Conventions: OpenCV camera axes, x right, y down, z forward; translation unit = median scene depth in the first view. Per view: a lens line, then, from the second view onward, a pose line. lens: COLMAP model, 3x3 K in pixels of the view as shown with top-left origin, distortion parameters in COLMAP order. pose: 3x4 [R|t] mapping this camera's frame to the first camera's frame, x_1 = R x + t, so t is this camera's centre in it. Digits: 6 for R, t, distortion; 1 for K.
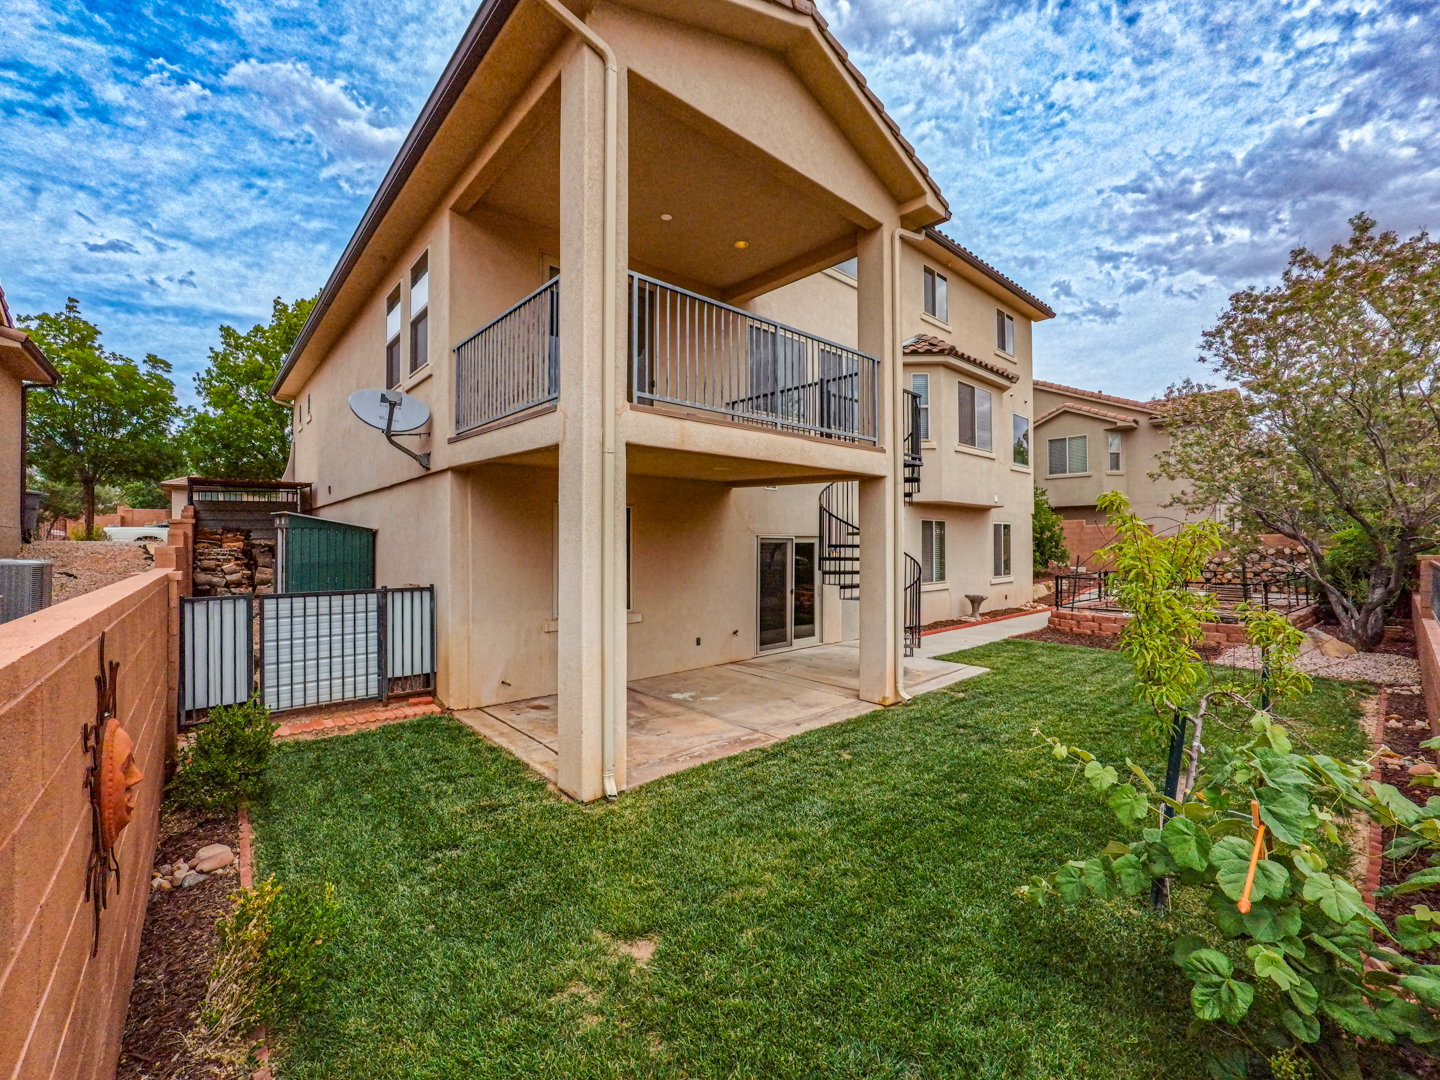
lens RADIAL K [[608.9, 0, 720.0], [0, 608.9, 540.0], [0, 0, 1]] dist [-0.002514, -0.000067]
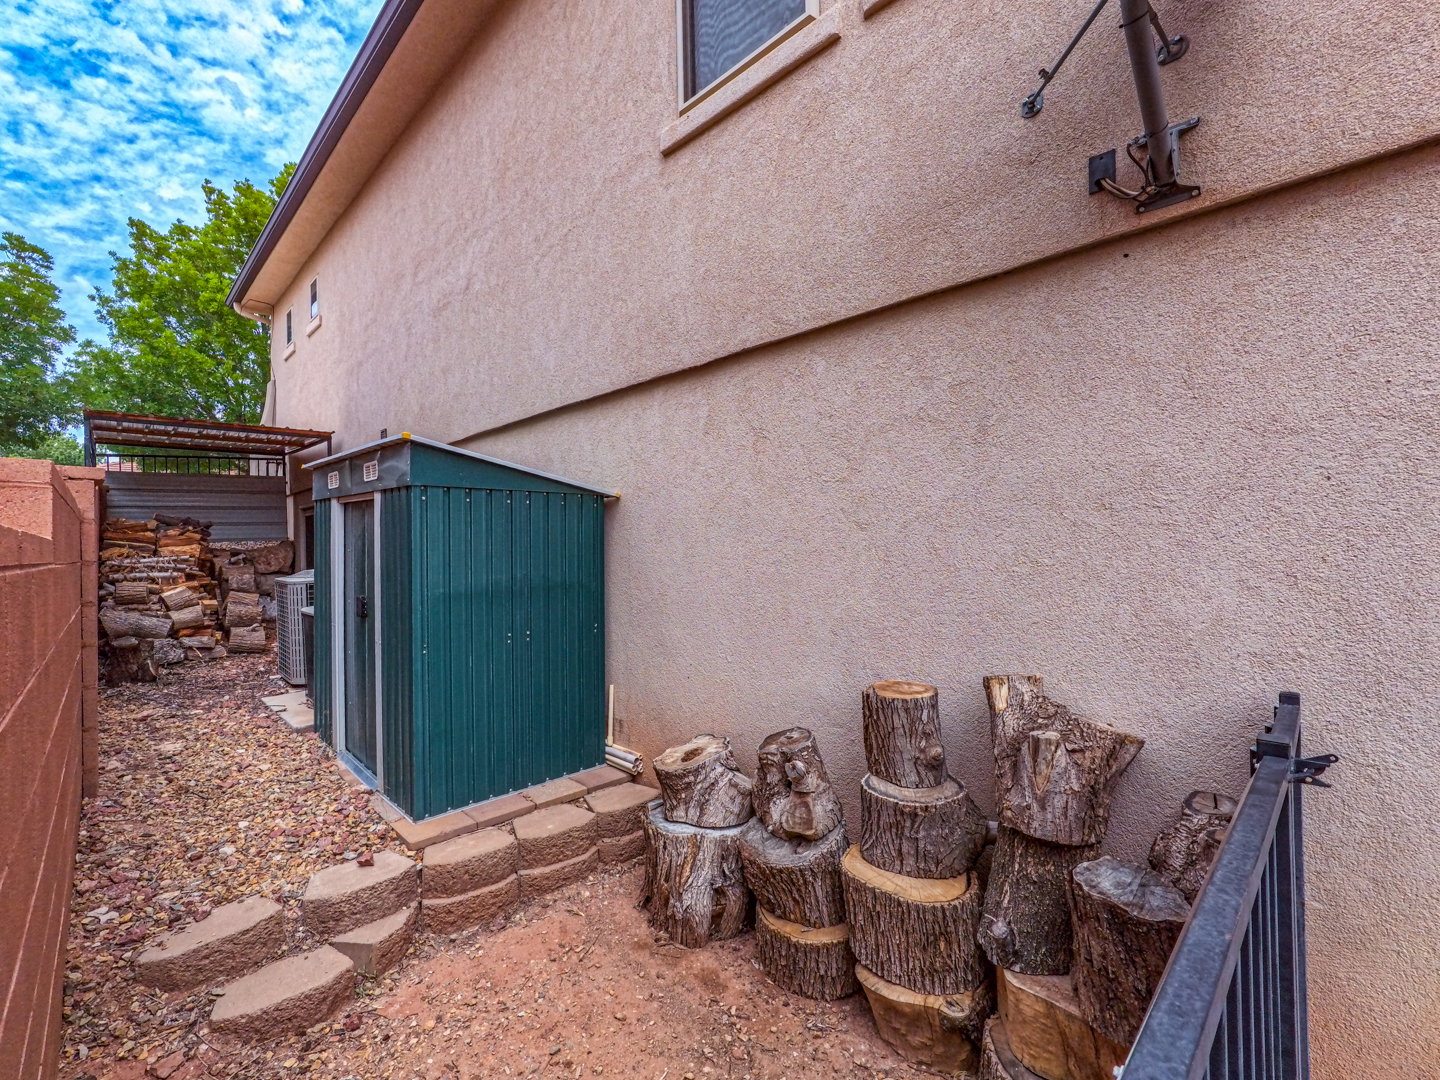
lens RADIAL K [[639.9, 0, 720.0], [0, 639.9, 540.0], [0, 0, 1]] dist [-0.001214, 0.007367]
pose [[0.998313, -0.013233, 0.056536, -0.375606], [0.013461, 0.999903, -0.003653, 0.007732], [-0.056482, 0.004408, 0.998394, 0.431050]]
